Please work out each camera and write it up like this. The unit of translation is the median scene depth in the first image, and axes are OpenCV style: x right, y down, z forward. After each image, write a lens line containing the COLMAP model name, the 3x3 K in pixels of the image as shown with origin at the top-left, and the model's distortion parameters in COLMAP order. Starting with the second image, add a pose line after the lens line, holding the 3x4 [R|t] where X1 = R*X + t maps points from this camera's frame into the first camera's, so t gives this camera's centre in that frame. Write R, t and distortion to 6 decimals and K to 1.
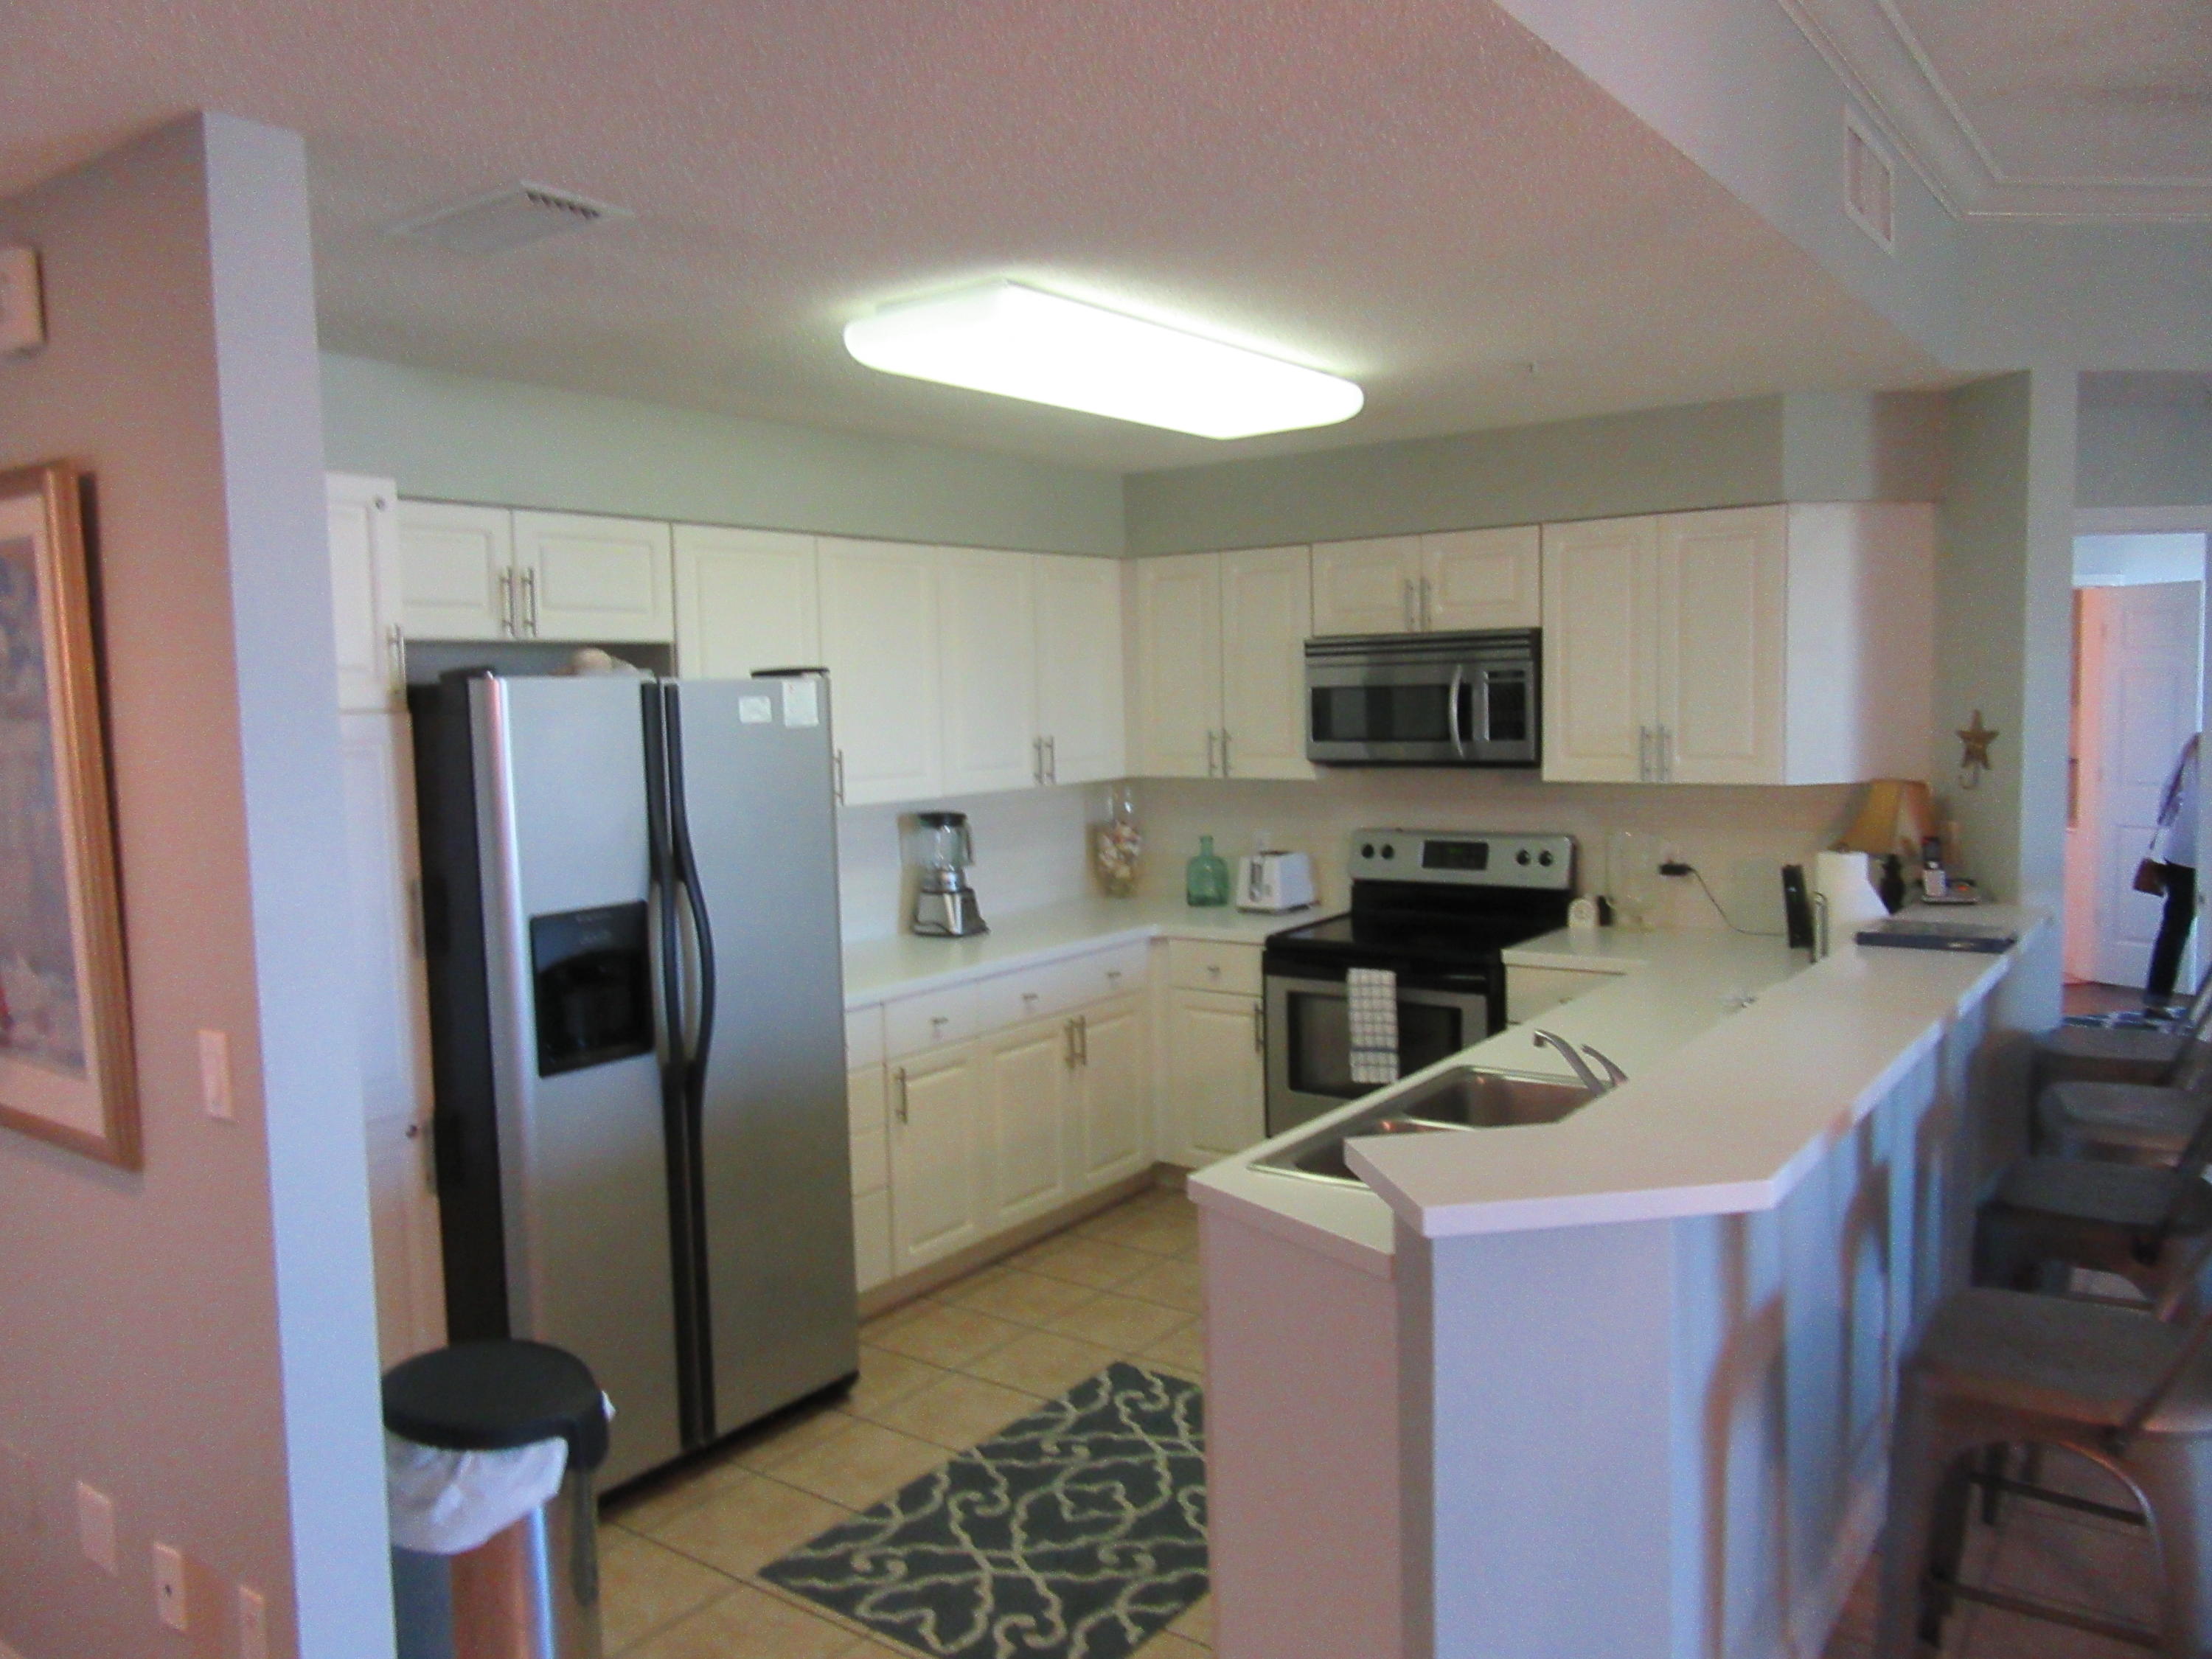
lens RADIAL K [[1649.6, 0, 1108.9], [0, 1649.6, 840.0], [0, 0, 1]] dist [0.003919, 0.000090]
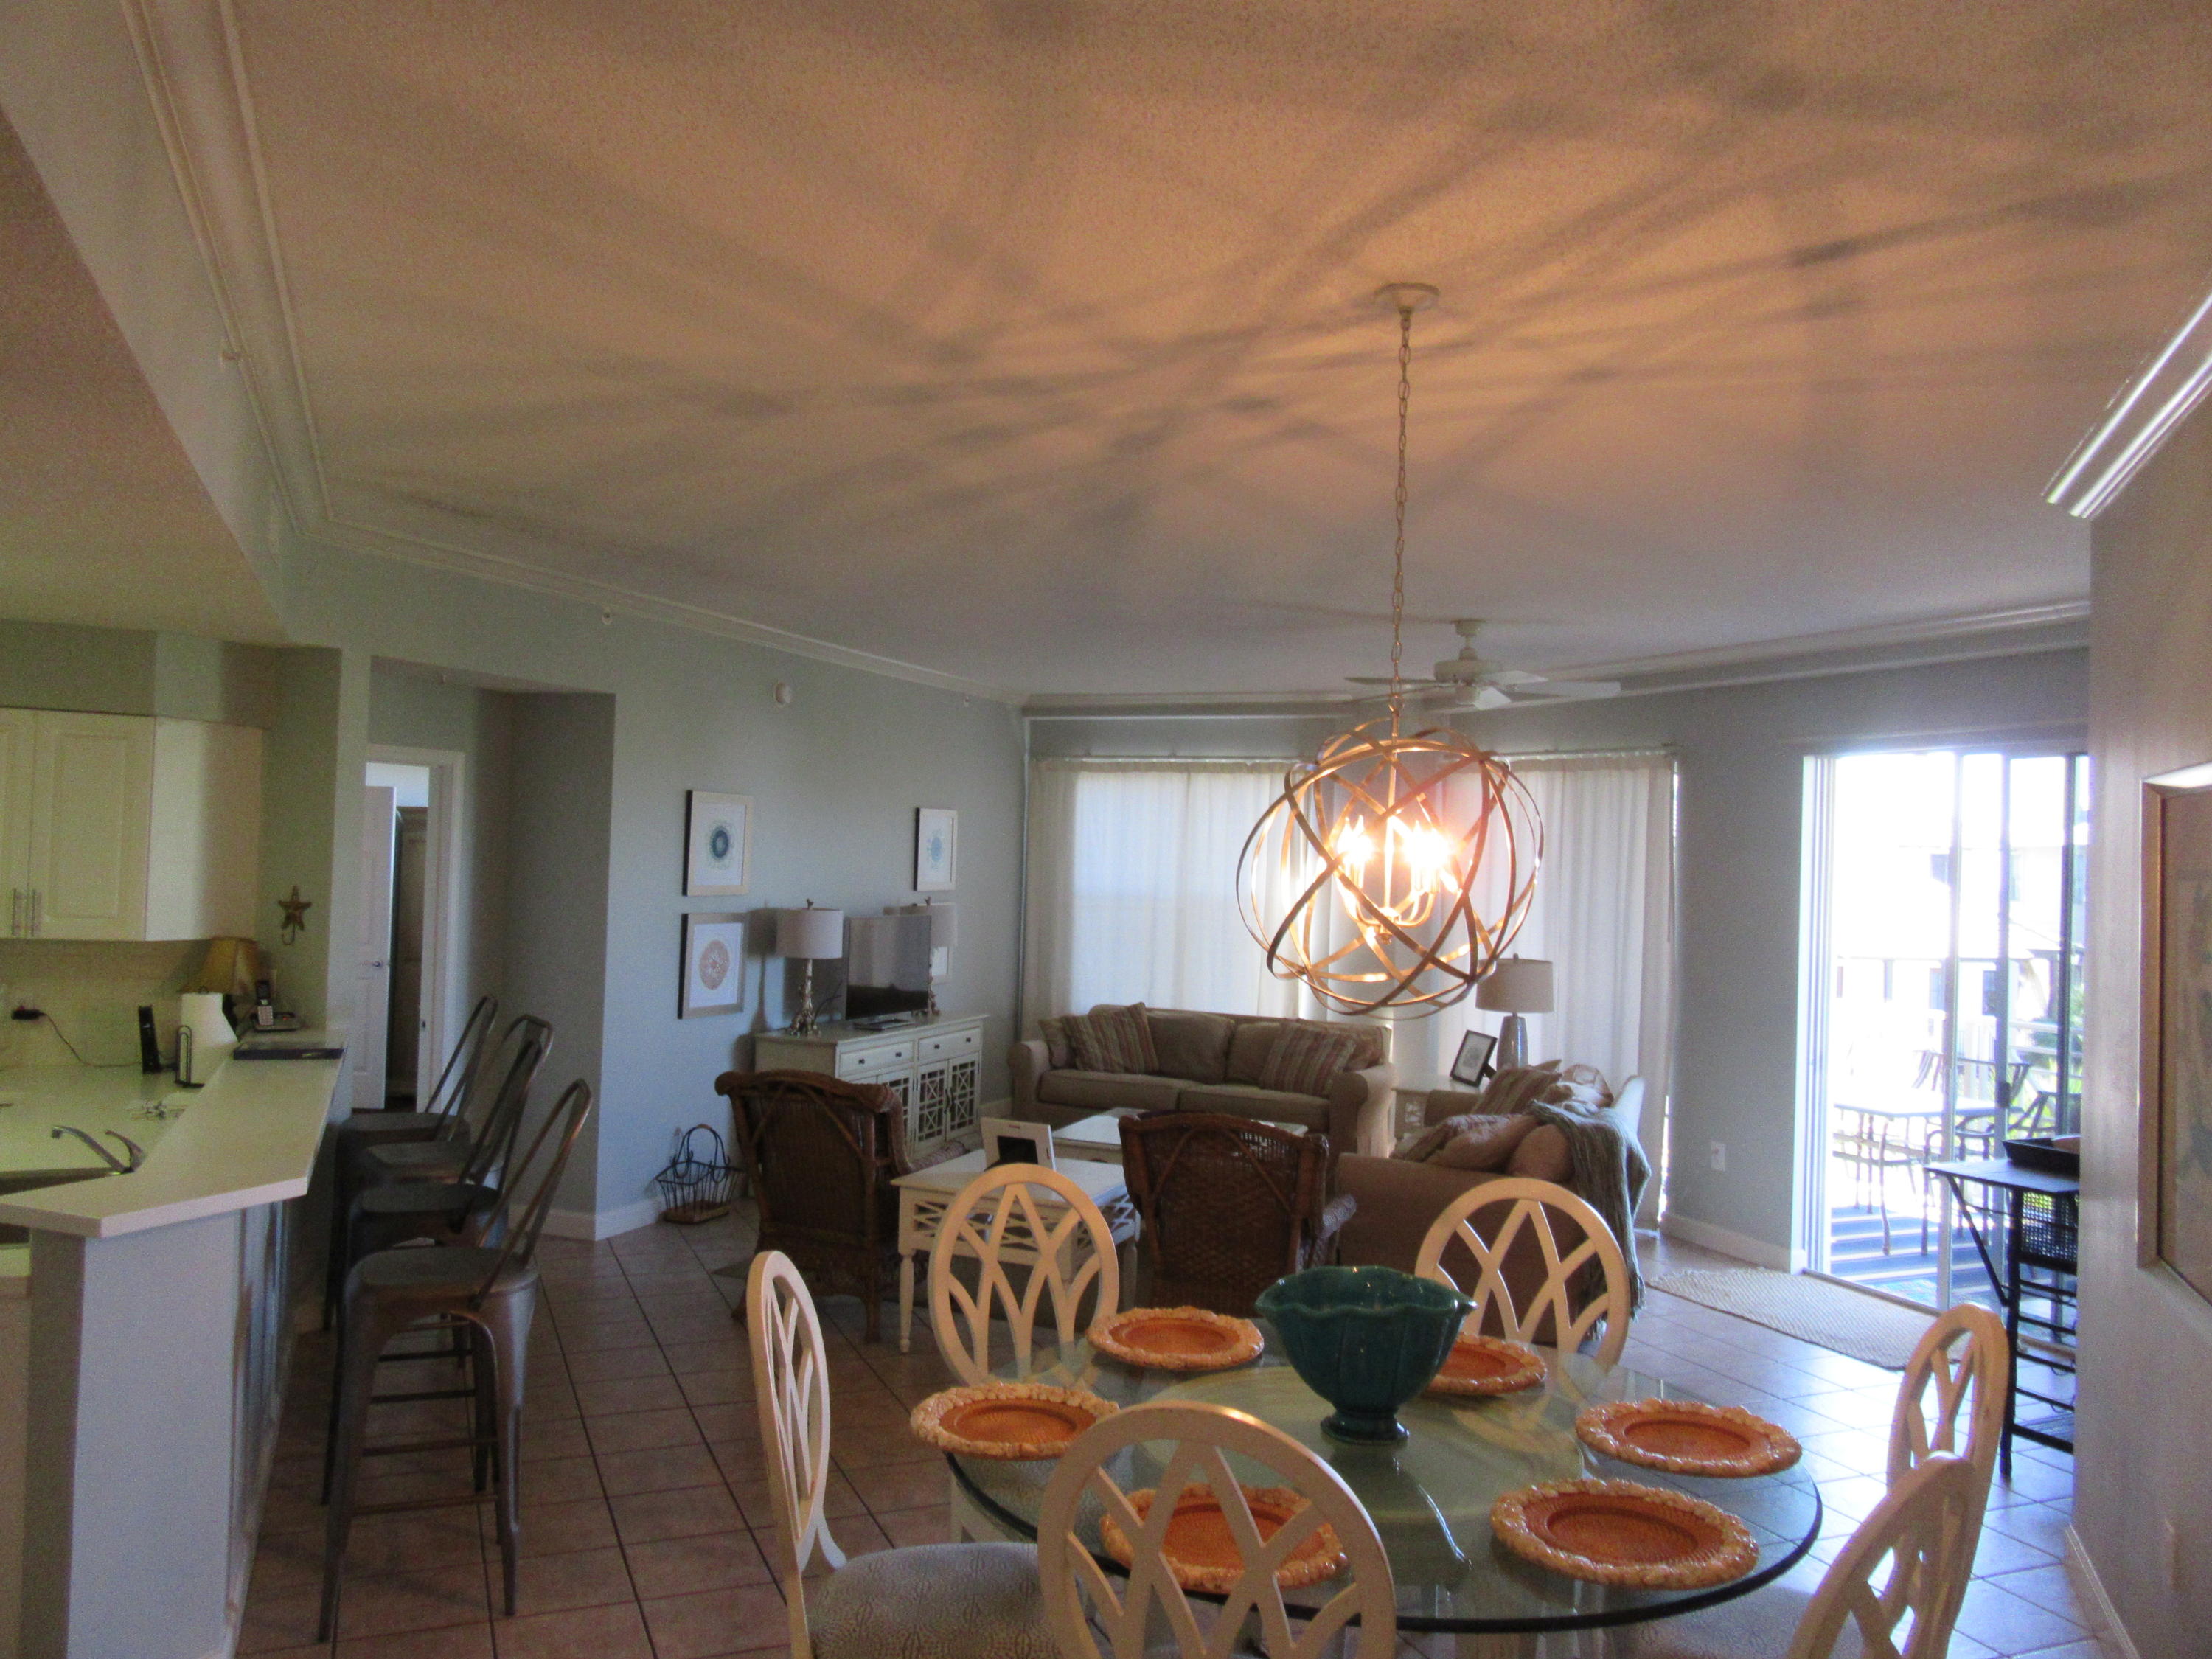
lens RADIAL K [[1649.6, 0, 1108.9], [0, 1649.6, 840.0], [0, 0, 1]] dist [0.003919, 0.000090]
pose [[0.510251, 0.060465, 0.857897, -0.295826], [0.023068, 0.996204, -0.083933, 0.012351], [-0.859716, 0.062617, 0.506920, -0.259376]]
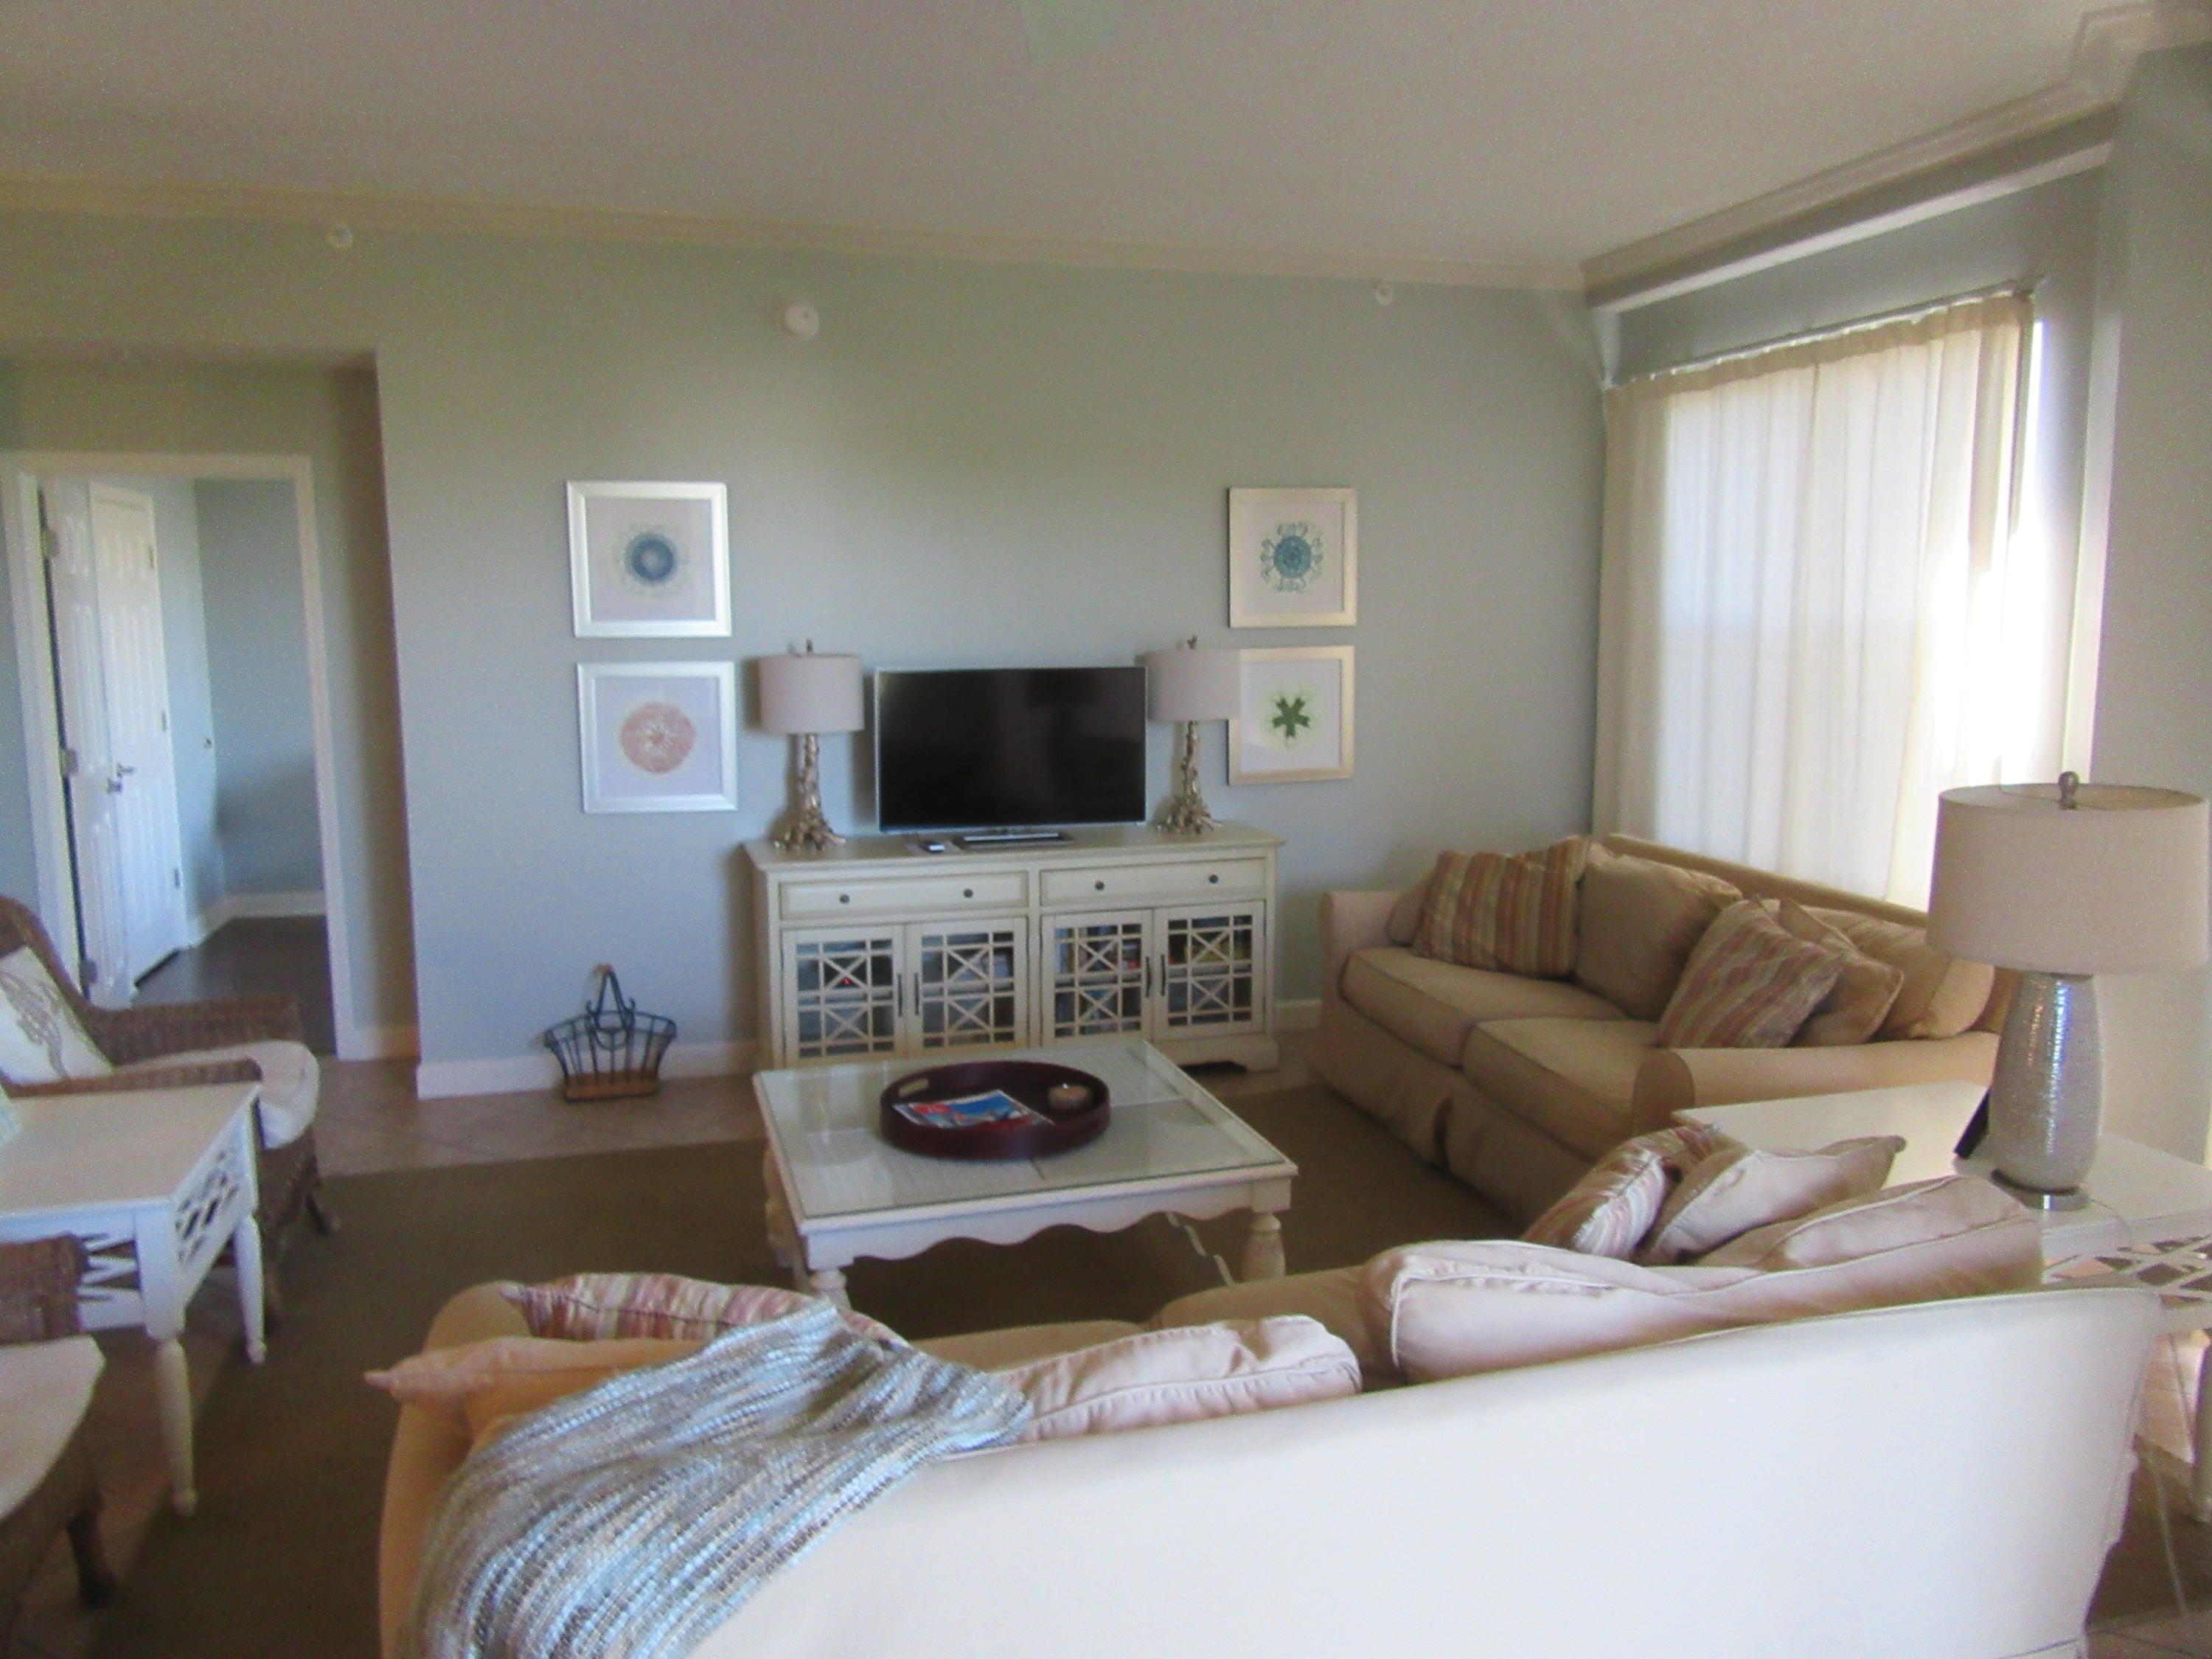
lens RADIAL K [[1670.9, 0, 1065.8], [0, 1670.9, 827.1], [0, 0, 1]] dist [-0.007070, -0.002757]
pose [[0.993429, 0.011218, 0.113898, 1.241489], [-0.016453, 0.998846, 0.045126, -0.008560], [-0.113260, -0.046703, 0.992467, -0.247081]]
